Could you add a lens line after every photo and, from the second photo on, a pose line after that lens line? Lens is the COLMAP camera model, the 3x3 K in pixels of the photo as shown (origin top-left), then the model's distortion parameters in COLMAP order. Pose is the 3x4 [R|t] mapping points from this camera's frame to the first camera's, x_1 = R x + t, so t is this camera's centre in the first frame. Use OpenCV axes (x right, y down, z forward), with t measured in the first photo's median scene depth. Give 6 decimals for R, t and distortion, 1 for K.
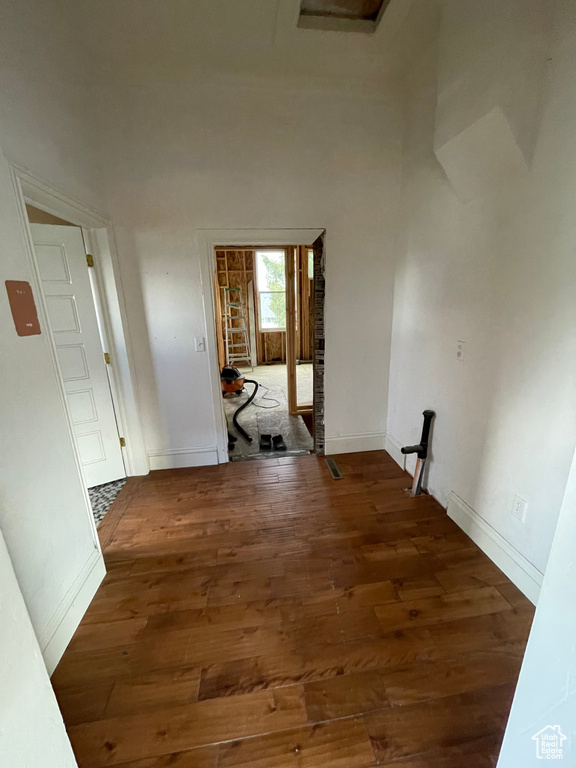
lens RADIAL K [[315.1, 0, 289.6], [0, 315.1, 385.8], [0, 0, 1]] dist [0.000580, 0.000130]
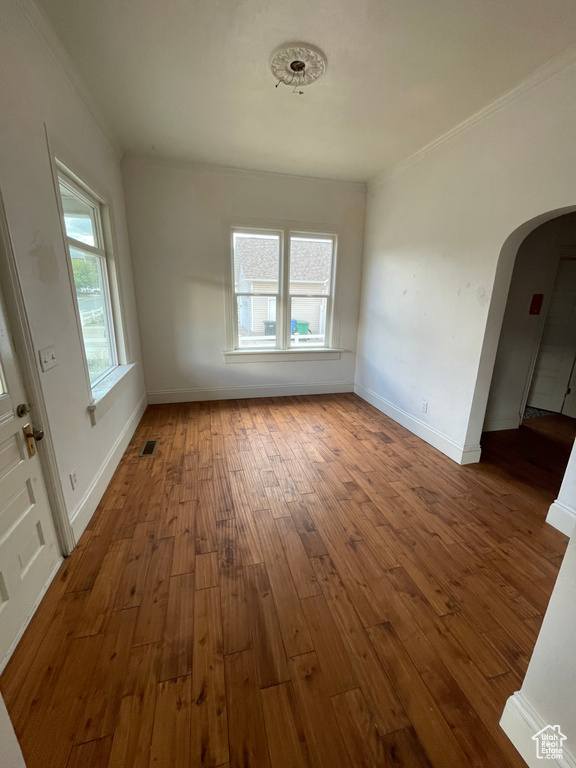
lens RADIAL K [[315.1, 0, 287.9], [0, 315.1, 383.0], [0, 0, 1]] dist [0.000580, 0.000130]
pose [[0.125028, 0.289148, -0.949085, 0.864431], [-0.277844, 0.928520, 0.246280, 0.158665], [0.952455, 0.232905, 0.196429, -0.727963]]
